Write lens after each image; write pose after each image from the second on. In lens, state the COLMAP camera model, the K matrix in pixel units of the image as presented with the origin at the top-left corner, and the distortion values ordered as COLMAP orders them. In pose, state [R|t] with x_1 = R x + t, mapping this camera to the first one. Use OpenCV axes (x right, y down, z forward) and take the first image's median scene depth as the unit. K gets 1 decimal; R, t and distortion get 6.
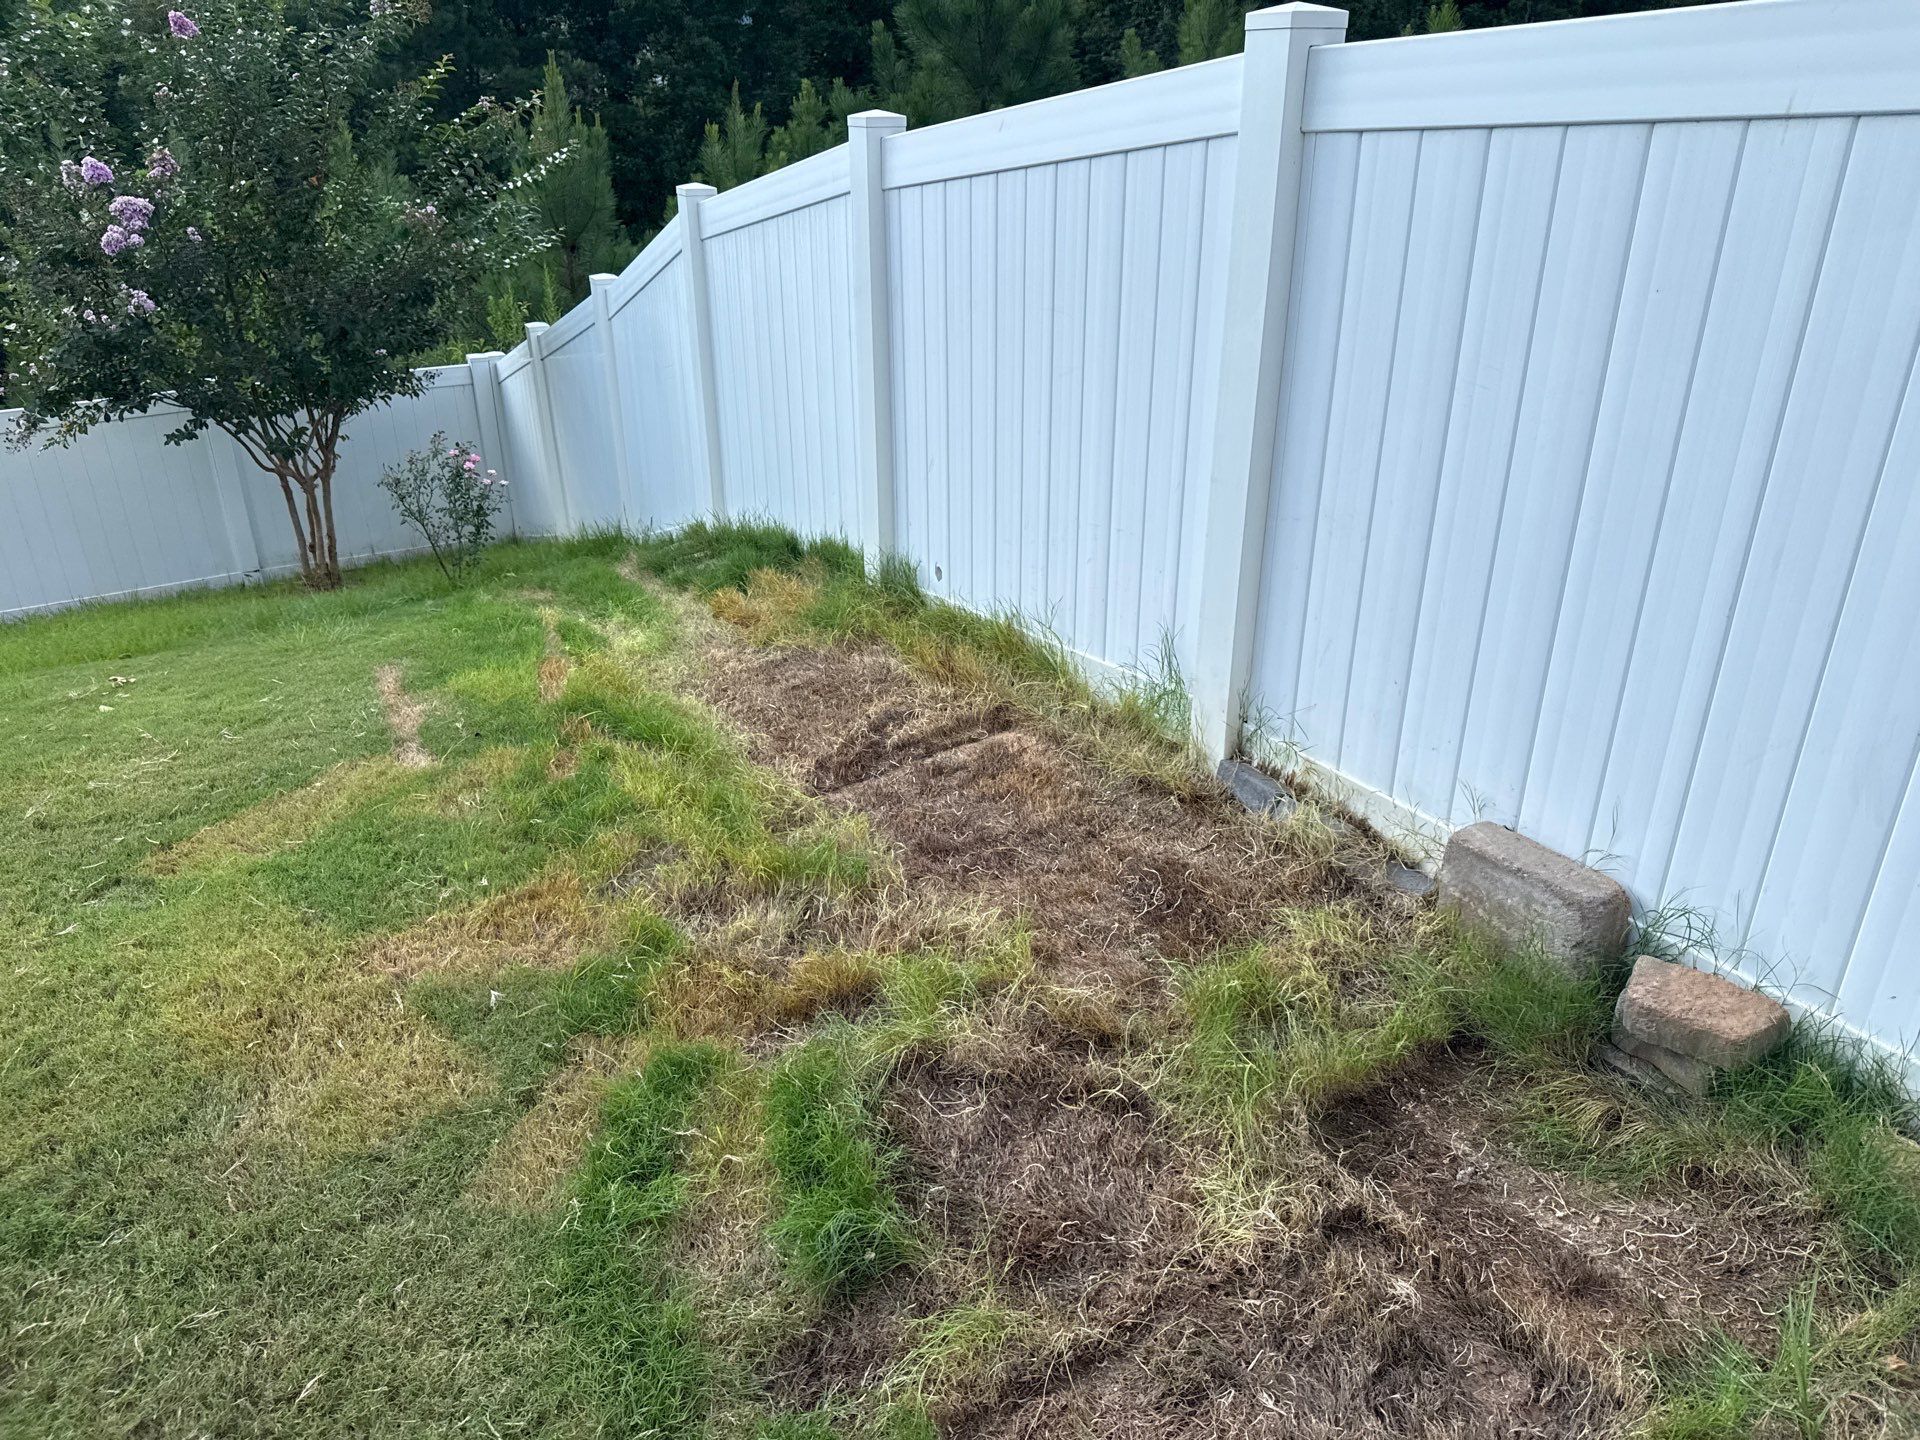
lens RADIAL K [[1303.6, 0, 960.0], [0, 1303.6, 720.0], [0, 0, 1]] dist [-0.001519, -0.001530]
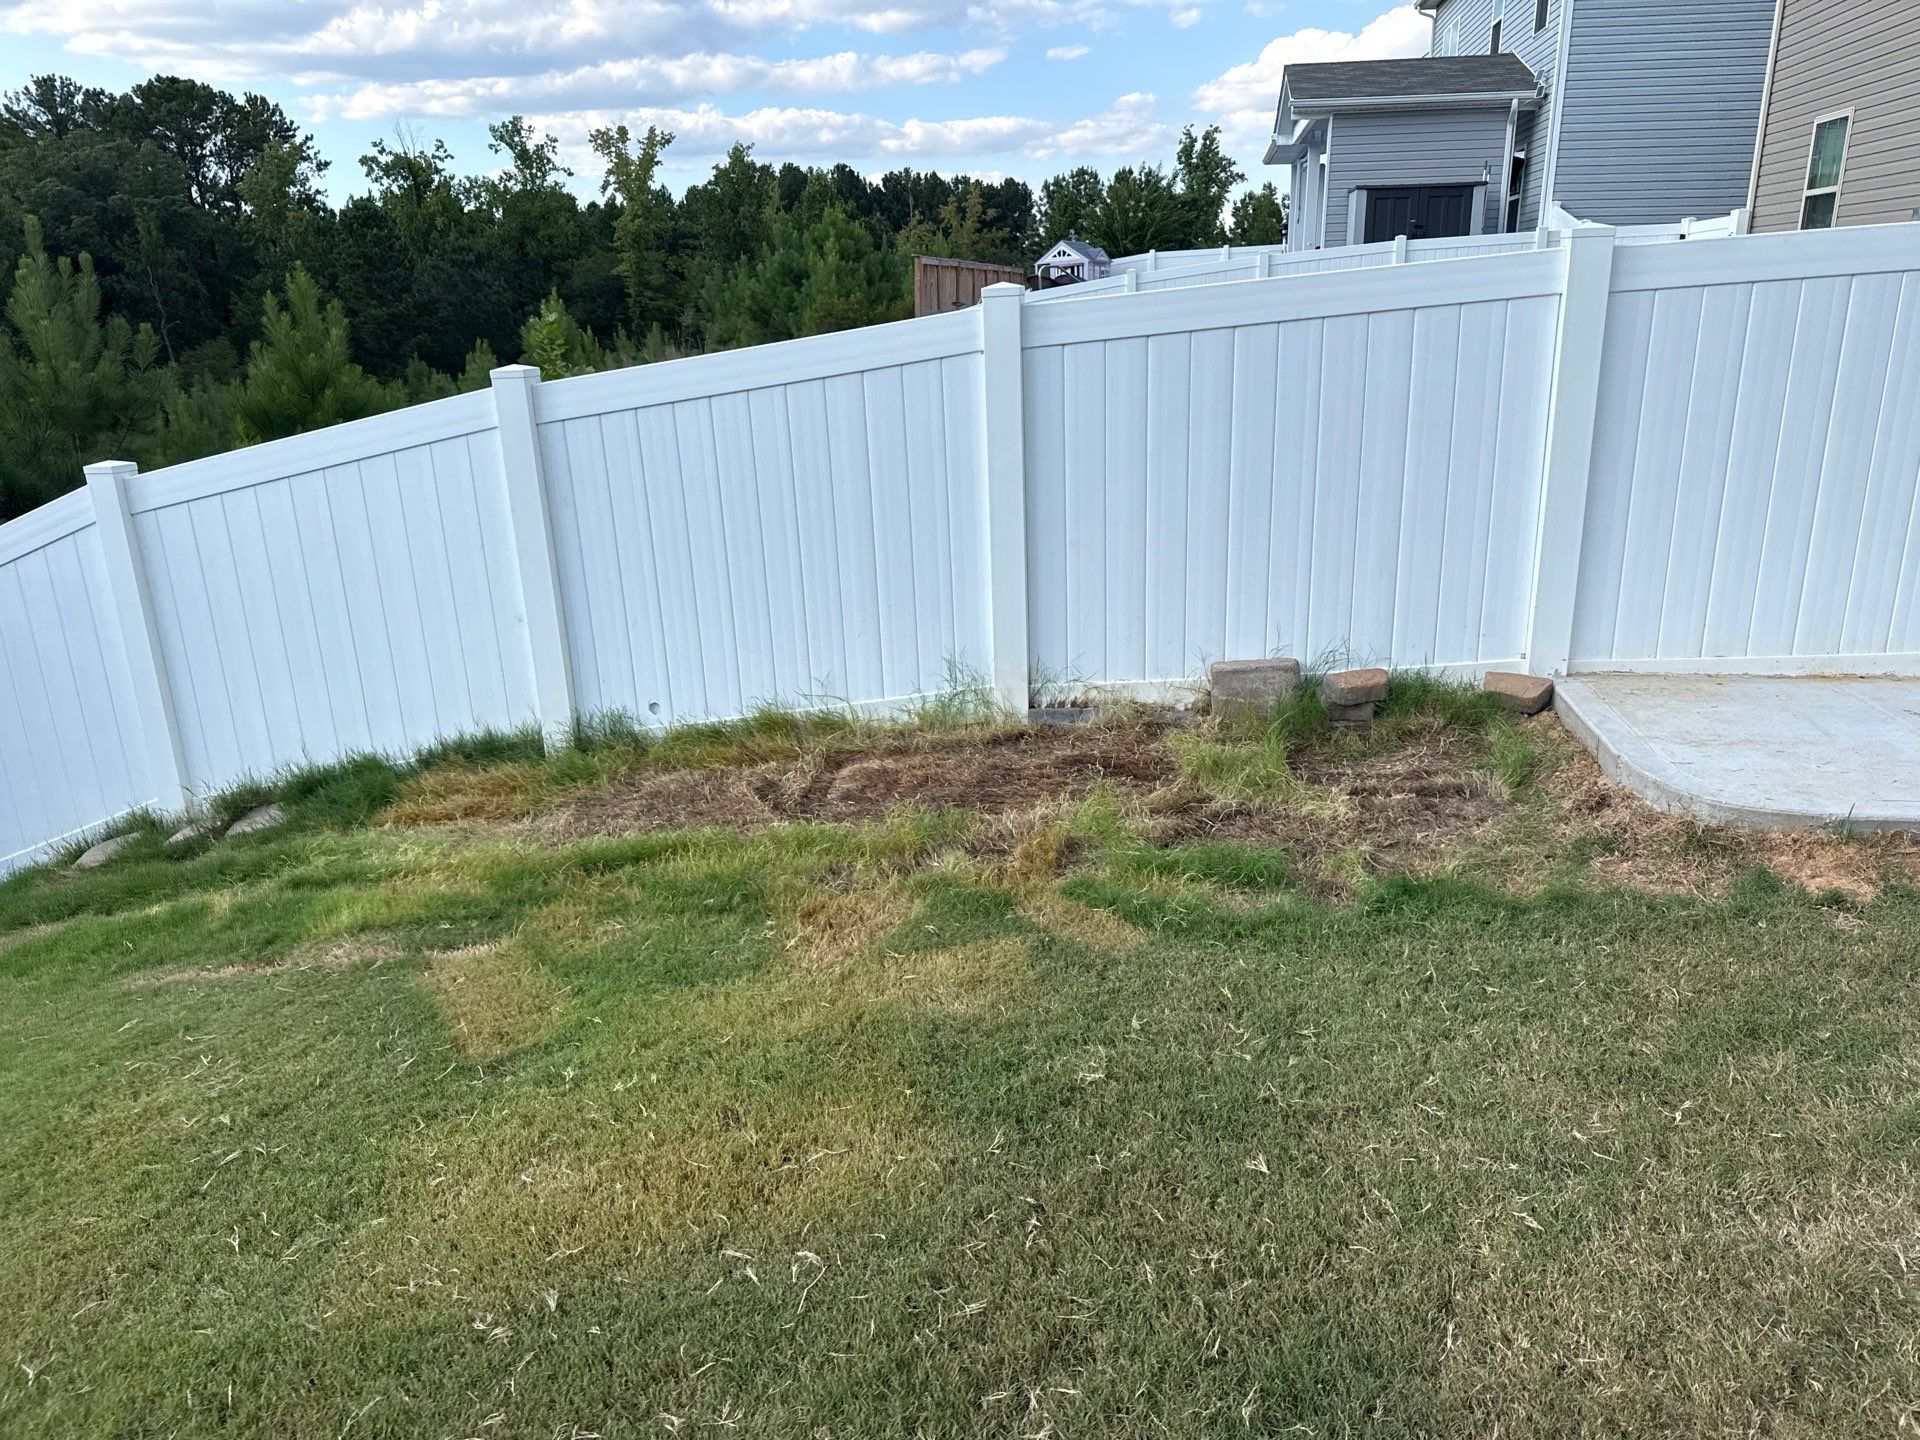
lens RADIAL K [[1351.6, 0, 960.0], [0, 1351.6, 720.0], [0, 0, 1]] dist [0.011903, -0.024592]
pose [[0.641757, -0.265608, 0.719445, -1.104572], [0.381696, 0.924287, 0.000753, 0.008596], [-0.665174, 0.274126, 0.694549, -0.109865]]
